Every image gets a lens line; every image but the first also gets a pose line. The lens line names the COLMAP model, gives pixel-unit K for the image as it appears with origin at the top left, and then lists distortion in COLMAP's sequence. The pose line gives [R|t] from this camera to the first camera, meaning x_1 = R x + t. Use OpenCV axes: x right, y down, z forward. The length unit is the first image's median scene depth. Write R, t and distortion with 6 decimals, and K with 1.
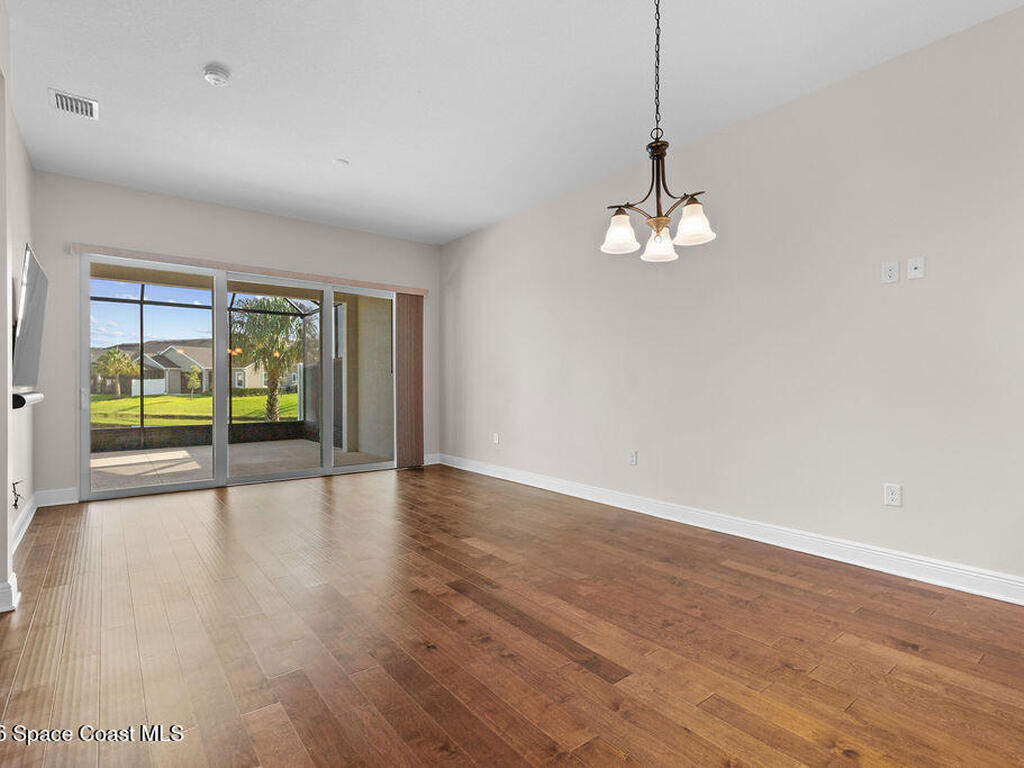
lens RADIAL K [[452.4, 0, 481.8], [0, 452.4, 389.7], [0, 0, 1]] dist [-0.000746, -0.000405]
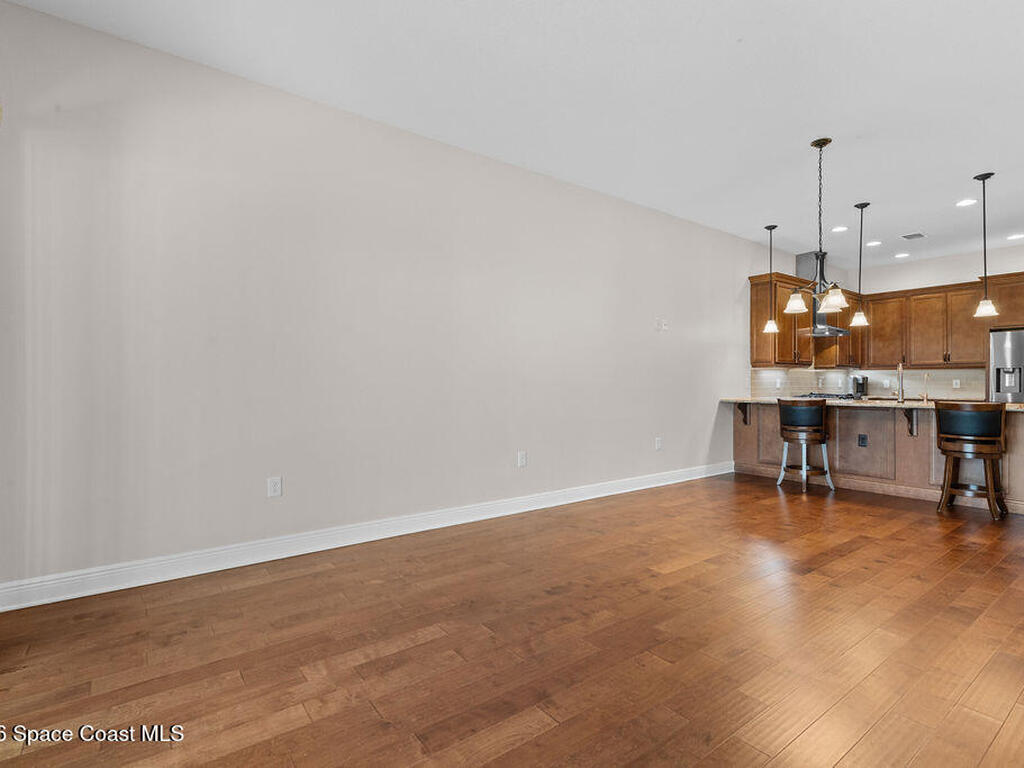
lens RADIAL K [[508.1, 0, 512.0], [0, 508.1, 384.0], [0, 0, 1]] dist [0.025434, -0.000181]
pose [[0.041131, 0.001763, 0.999152, -0.982891], [0.013837, 0.999902, -0.002334, -0.014789], [-0.999058, 0.013922, 0.041102, 1.223868]]
